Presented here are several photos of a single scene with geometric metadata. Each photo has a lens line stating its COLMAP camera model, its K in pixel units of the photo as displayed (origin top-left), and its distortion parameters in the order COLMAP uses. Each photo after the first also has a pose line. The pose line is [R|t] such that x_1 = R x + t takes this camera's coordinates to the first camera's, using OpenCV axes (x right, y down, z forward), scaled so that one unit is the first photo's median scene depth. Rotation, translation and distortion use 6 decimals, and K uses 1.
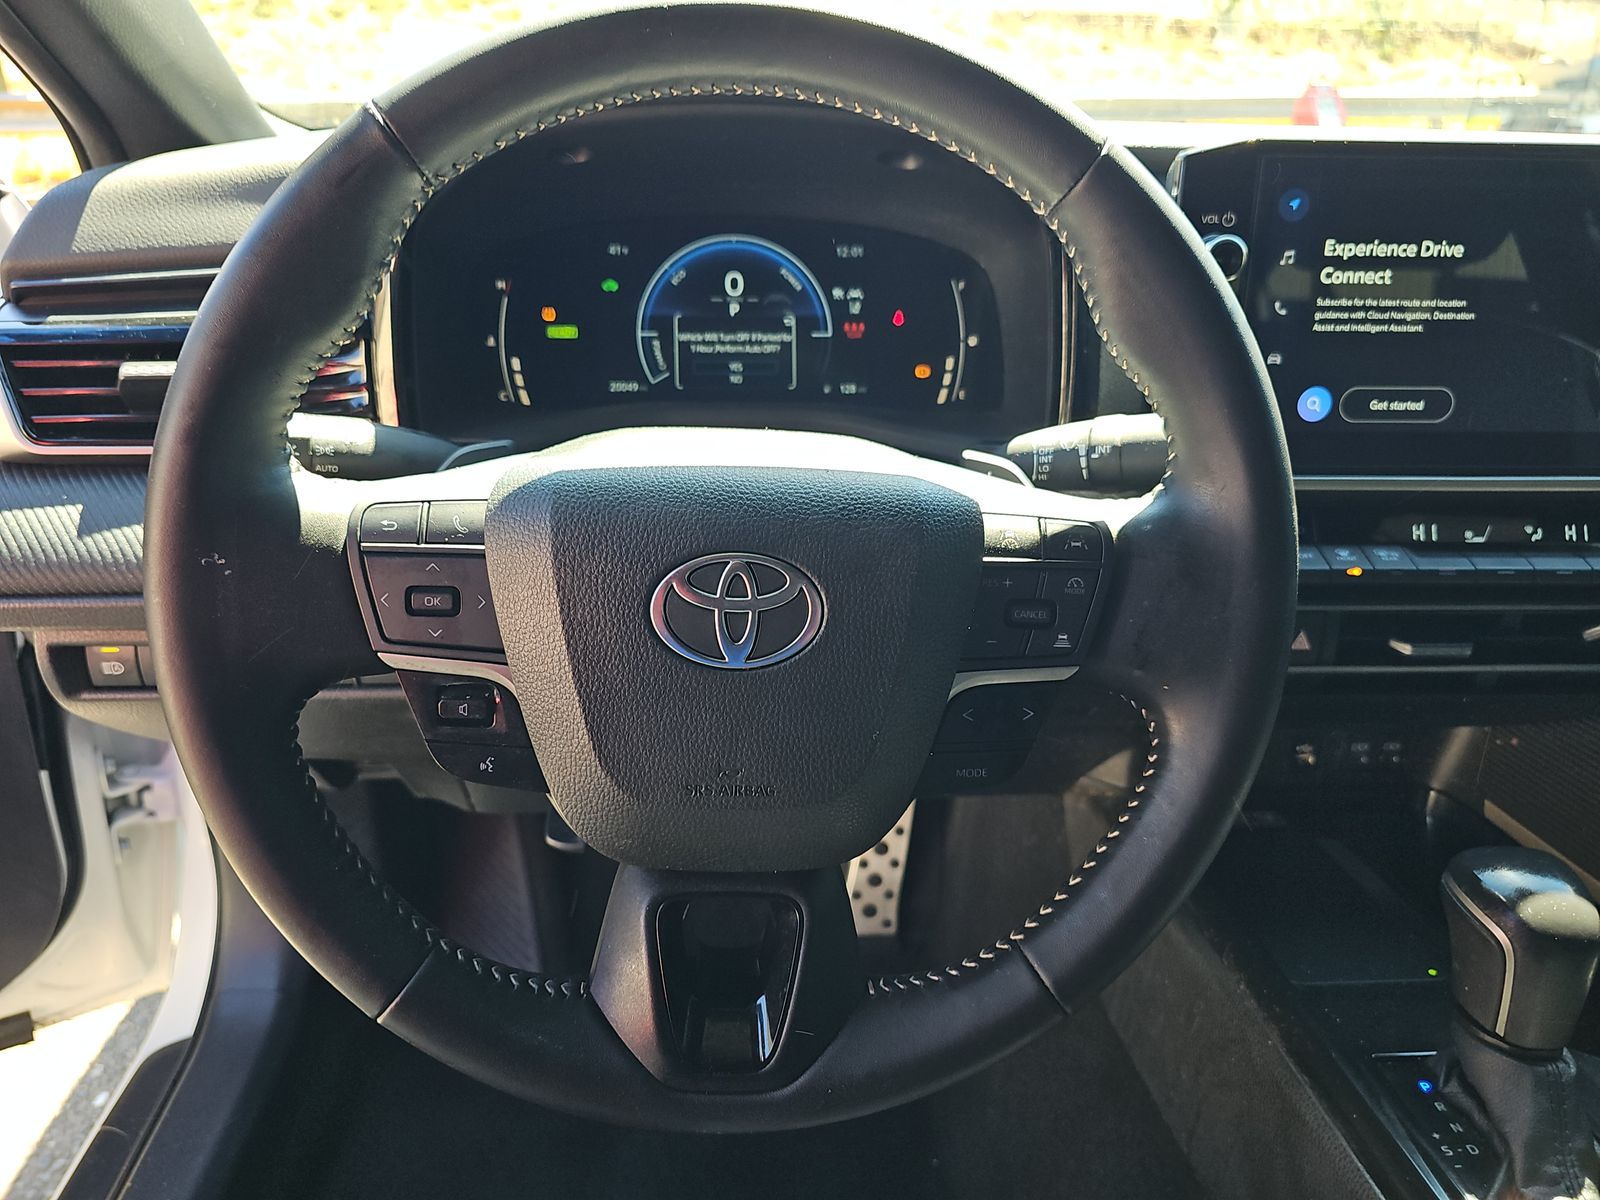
lens RADIAL K [[1065.7, 0, 788.5], [0, 1065.7, 594.7], [0, 0, 1]] dist [0.010158, -0.009318]
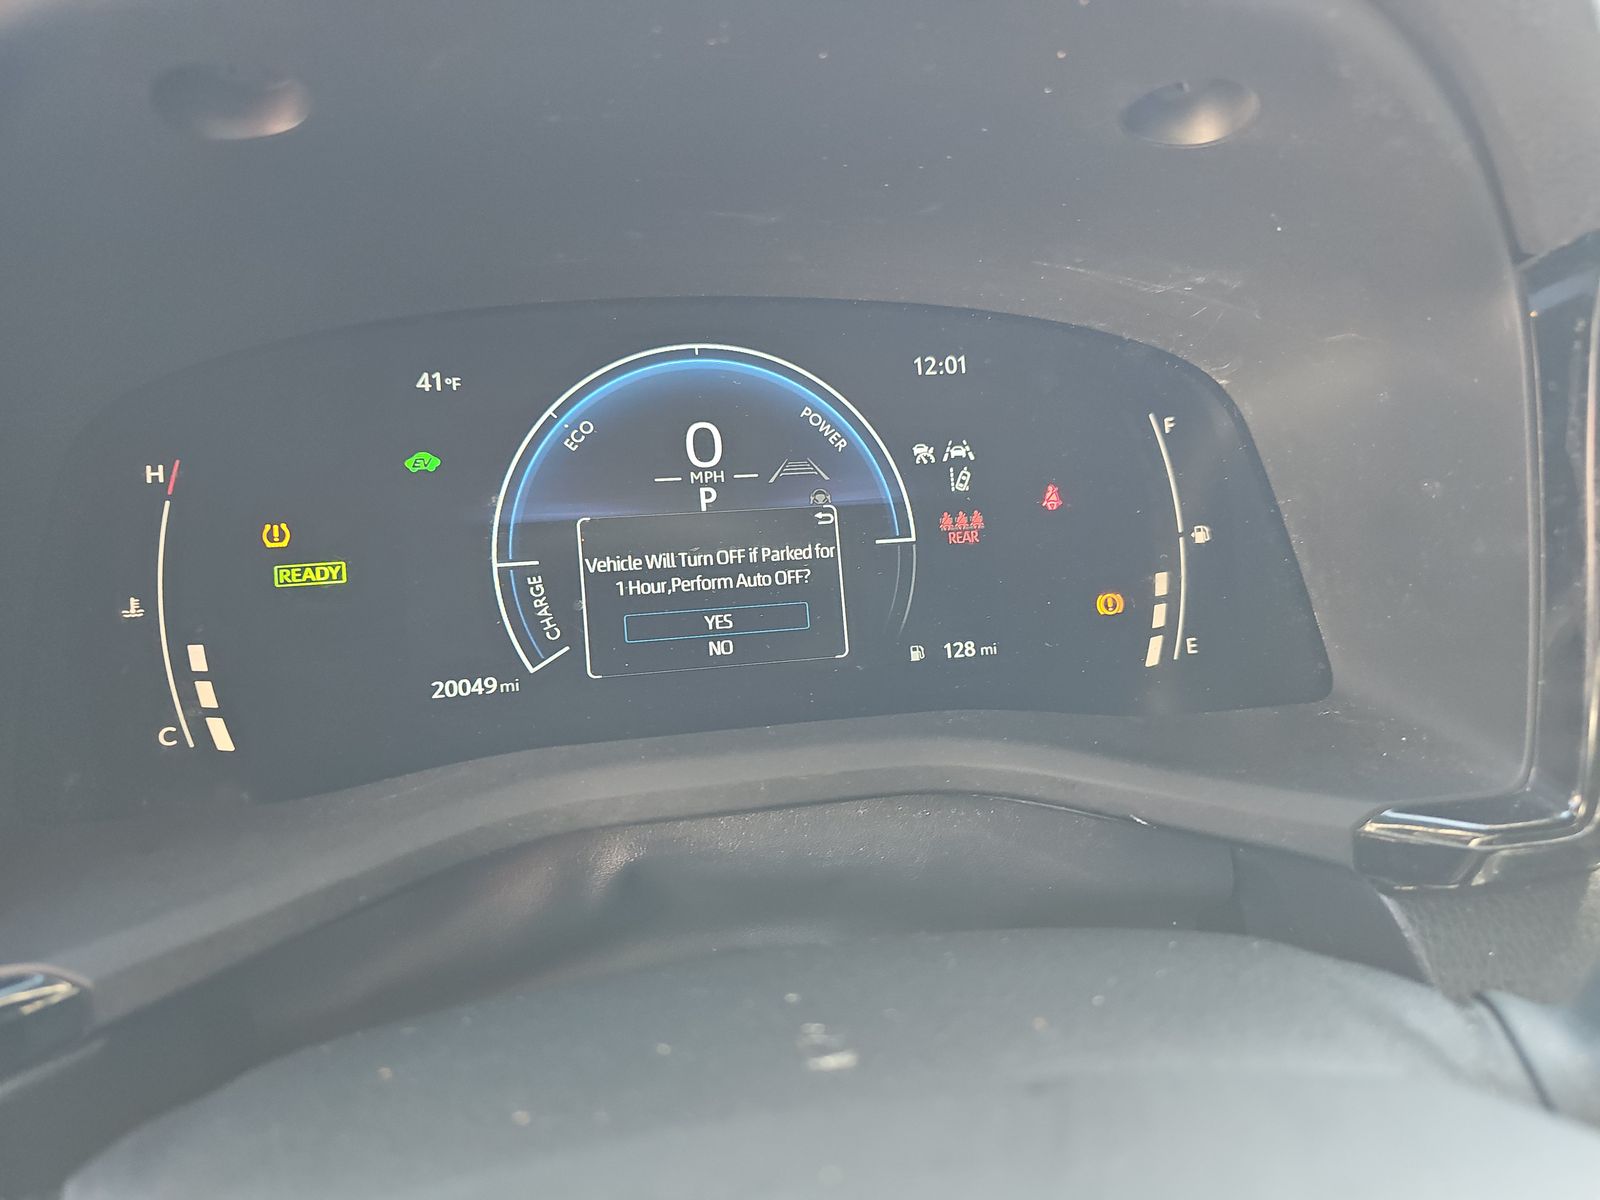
lens RADIAL K [[1065.7, 0, 811.4], [0, 1065.7, 606.0], [0, 0, 1]] dist [0.010158, -0.009318]
pose [[0.990978, -0.066405, 0.116418, -0.063690], [0.077954, 0.992165, -0.097632, -0.176110], [-0.109022, 0.105827, 0.988390, 0.555561]]
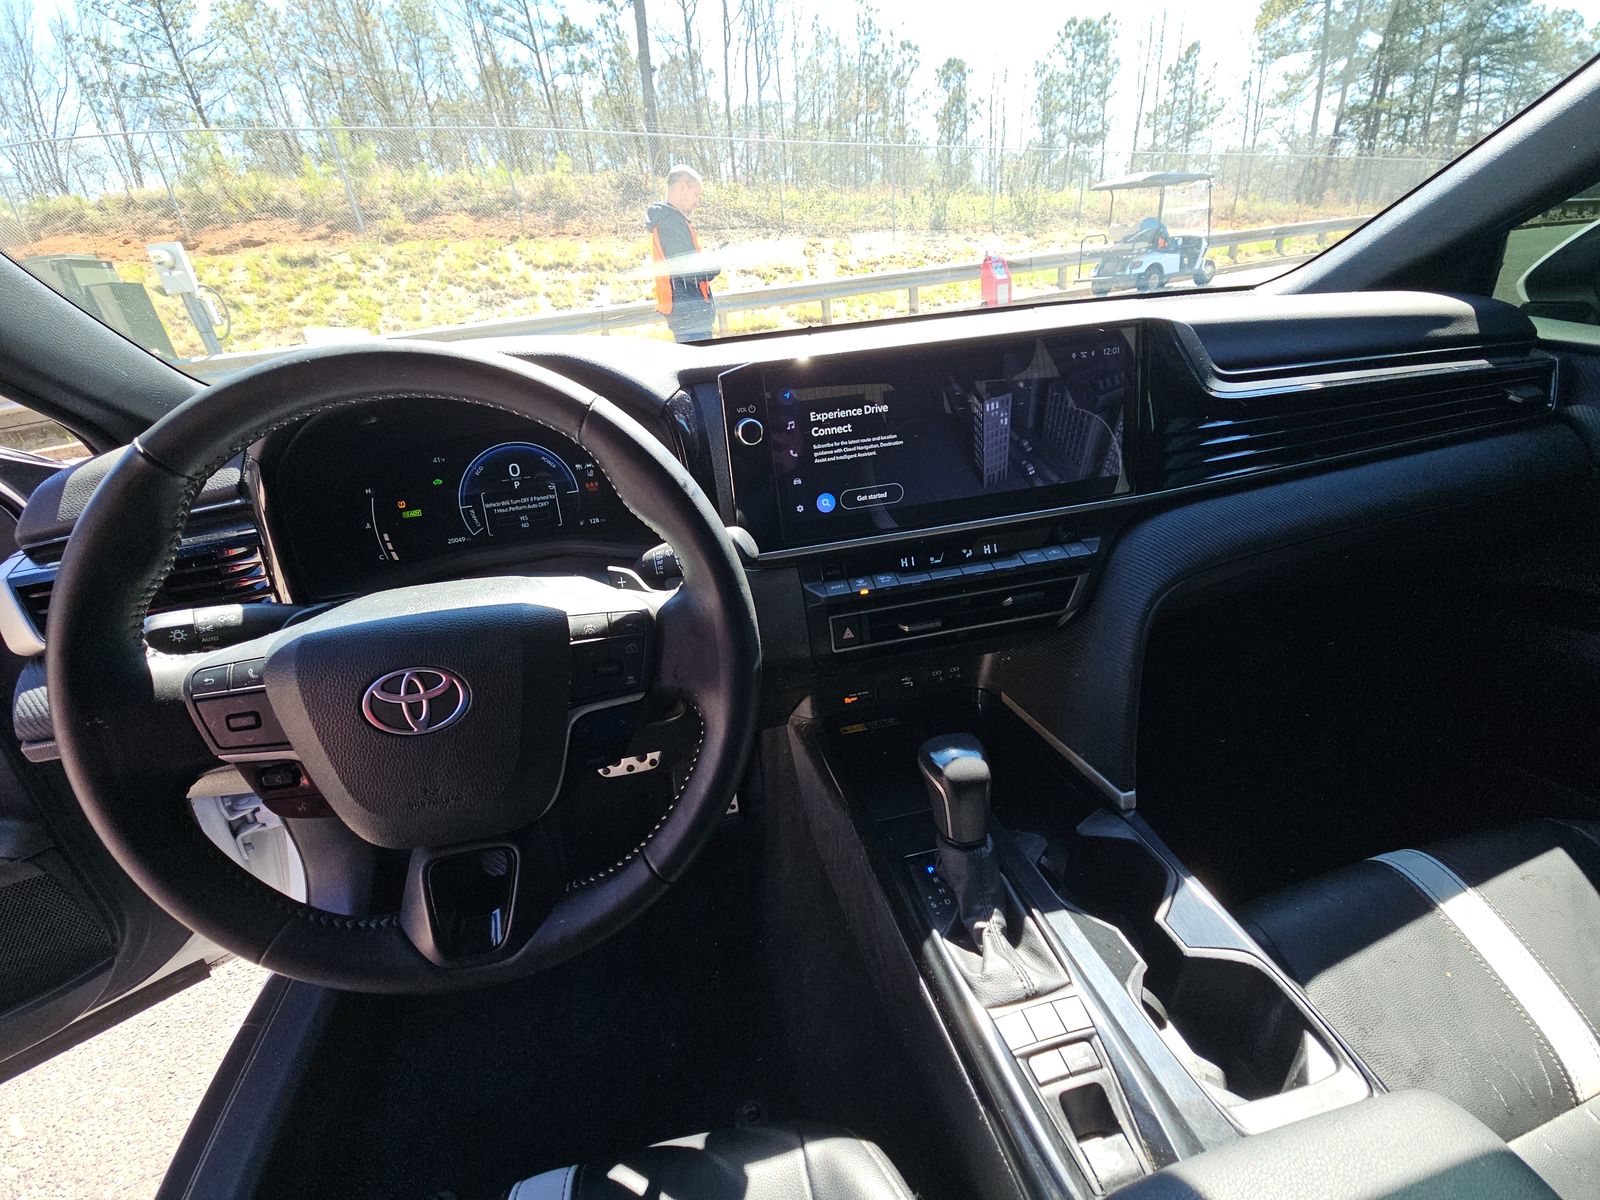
lens RADIAL K [[643.1, 0, 795.6], [0, 643.1, 605.2], [0, 0, 1]] dist [-0.000108, -0.000205]
pose [[0.984516, -0.156680, 0.078616, 0.276810], [0.155052, 0.987552, 0.026443, -0.038784], [-0.081780, -0.013845, 0.996554, -0.052136]]
